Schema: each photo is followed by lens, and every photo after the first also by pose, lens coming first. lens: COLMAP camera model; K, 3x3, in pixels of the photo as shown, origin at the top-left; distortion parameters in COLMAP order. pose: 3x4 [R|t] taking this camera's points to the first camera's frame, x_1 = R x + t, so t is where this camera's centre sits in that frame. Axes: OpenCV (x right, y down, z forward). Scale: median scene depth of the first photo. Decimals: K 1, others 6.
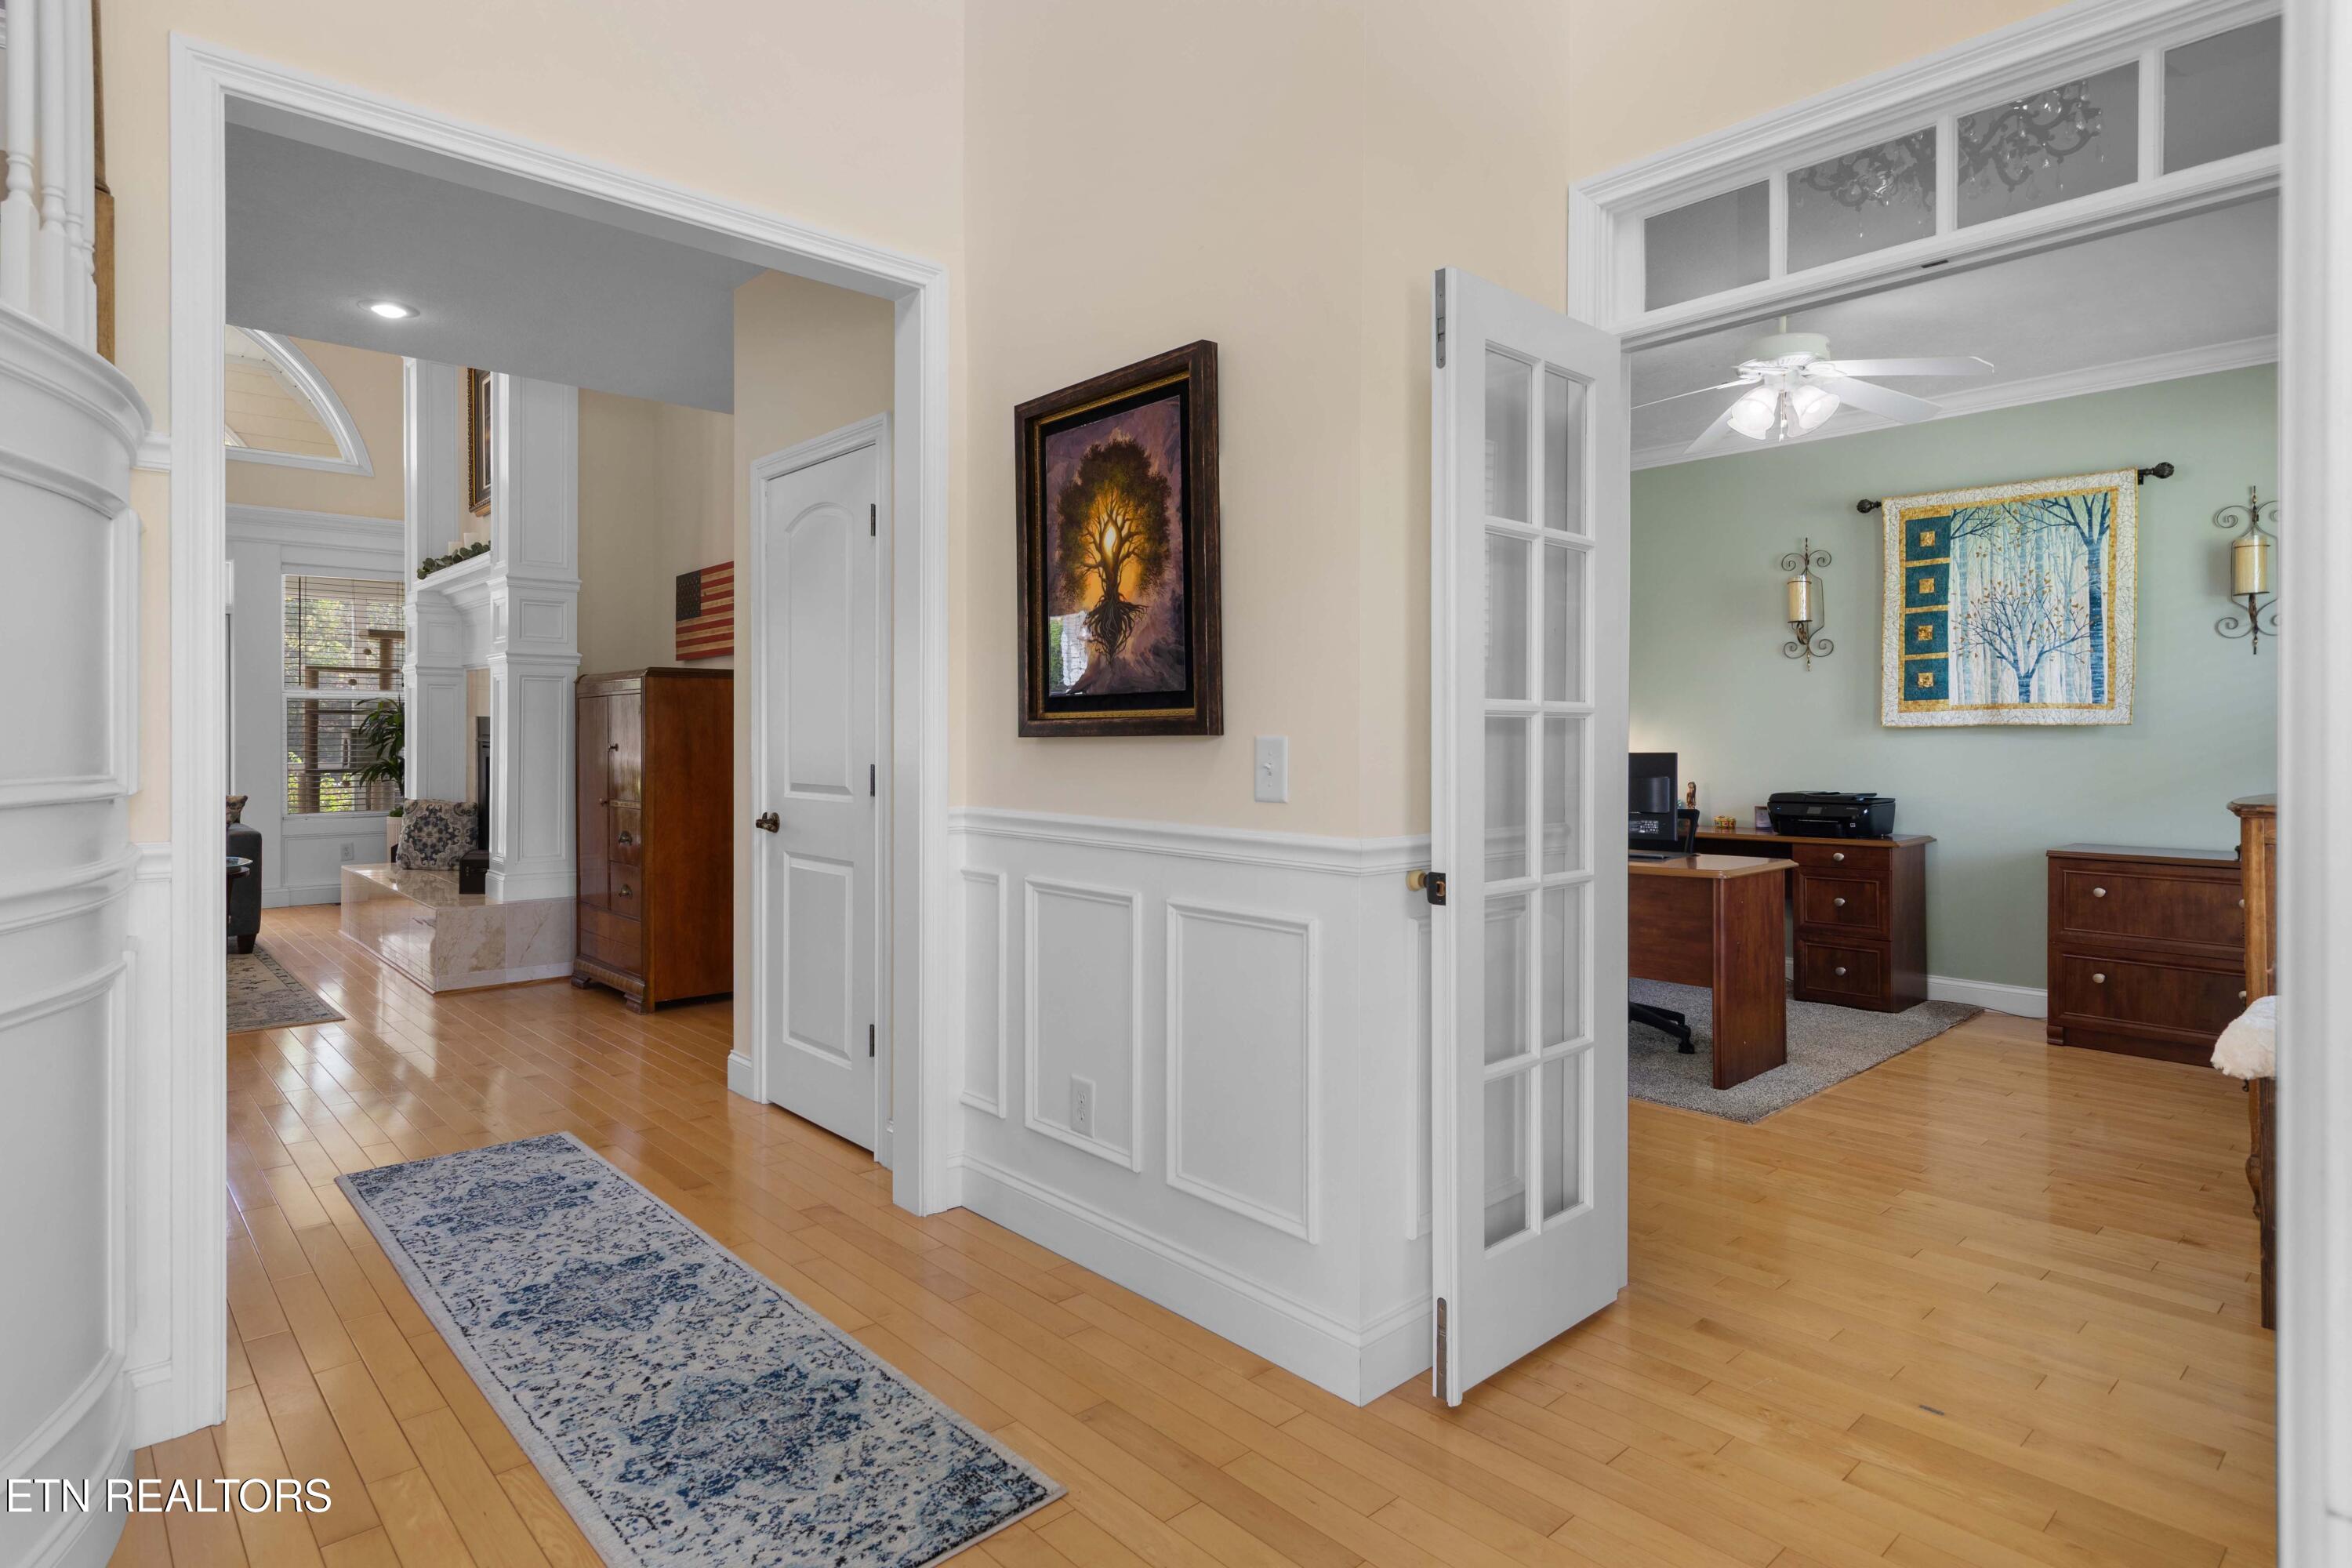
lens RADIAL K [[1276.7, 0, 1130.5], [0, 1276.7, 735.0], [0, 0, 1]] dist [0.009964, -0.003436]
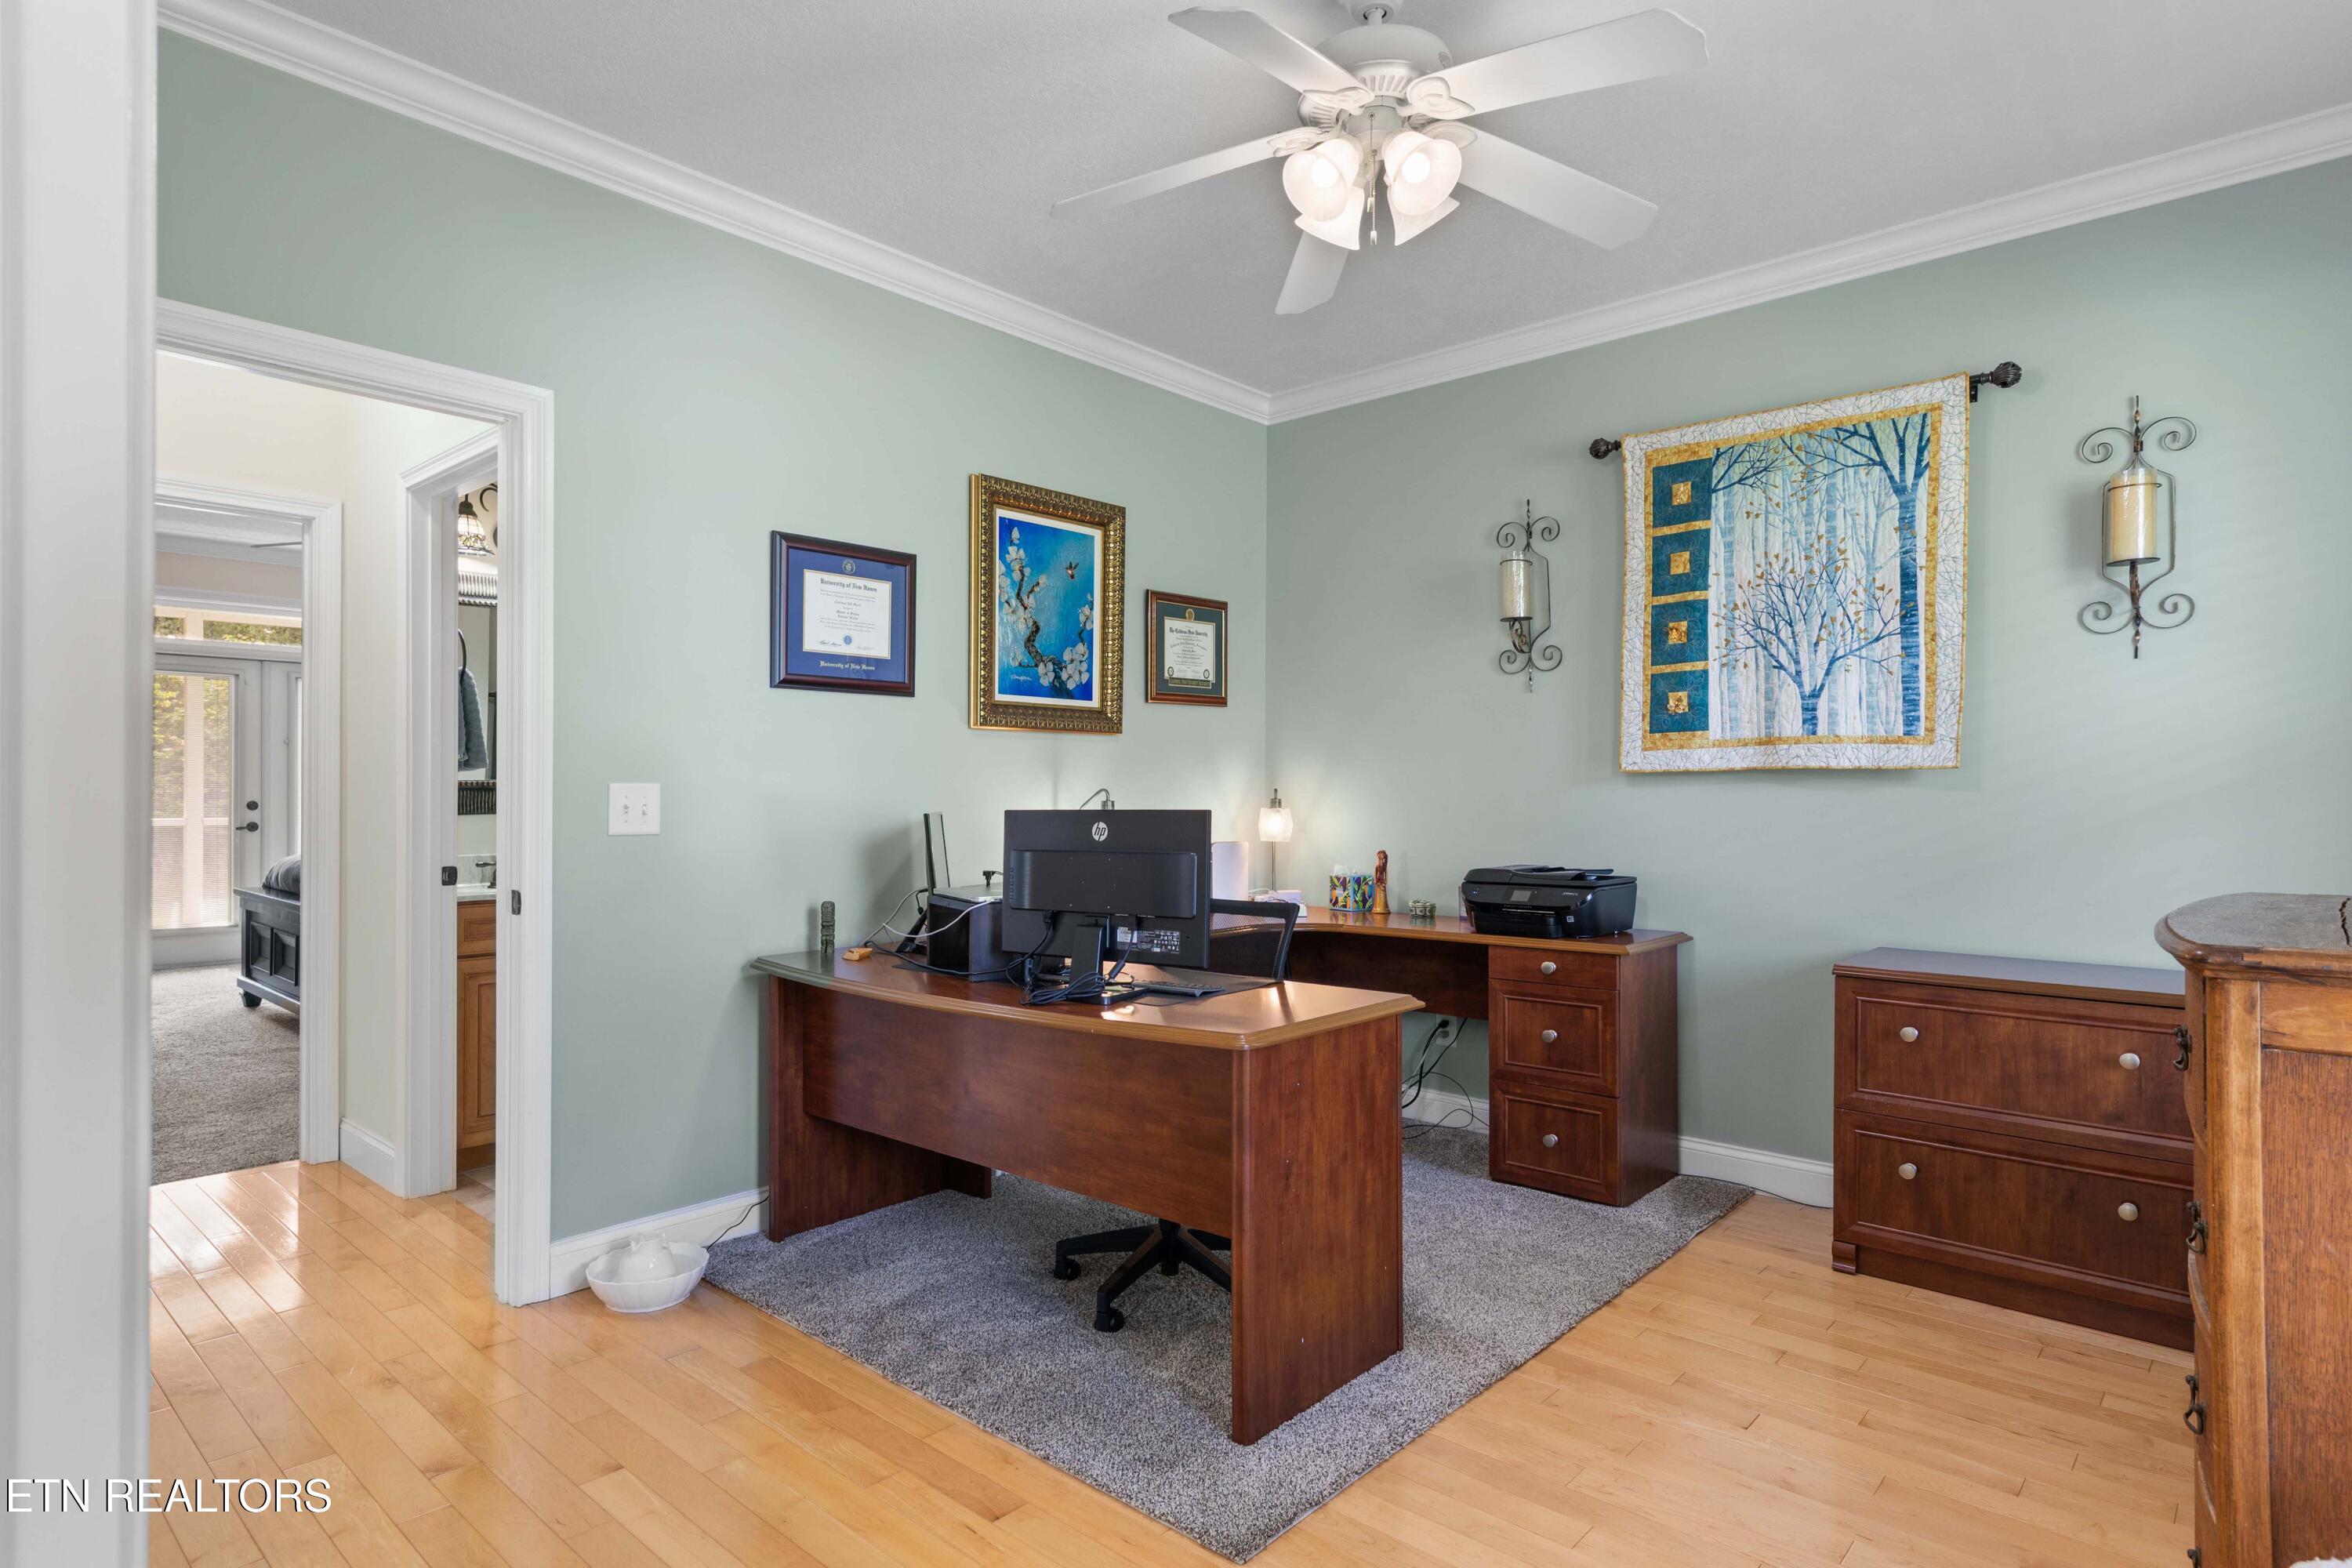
lens RADIAL K [[1276.7, 0, 1174.3], [0, 1276.7, 793.6], [0, 0, 1]] dist [0.009964, -0.003436]
pose [[0.993753, 0.003009, 0.111560, 0.304563], [-0.003460, 0.999987, 0.003845, 0.003785], [-0.111547, -0.004207, 0.993750, 0.388245]]
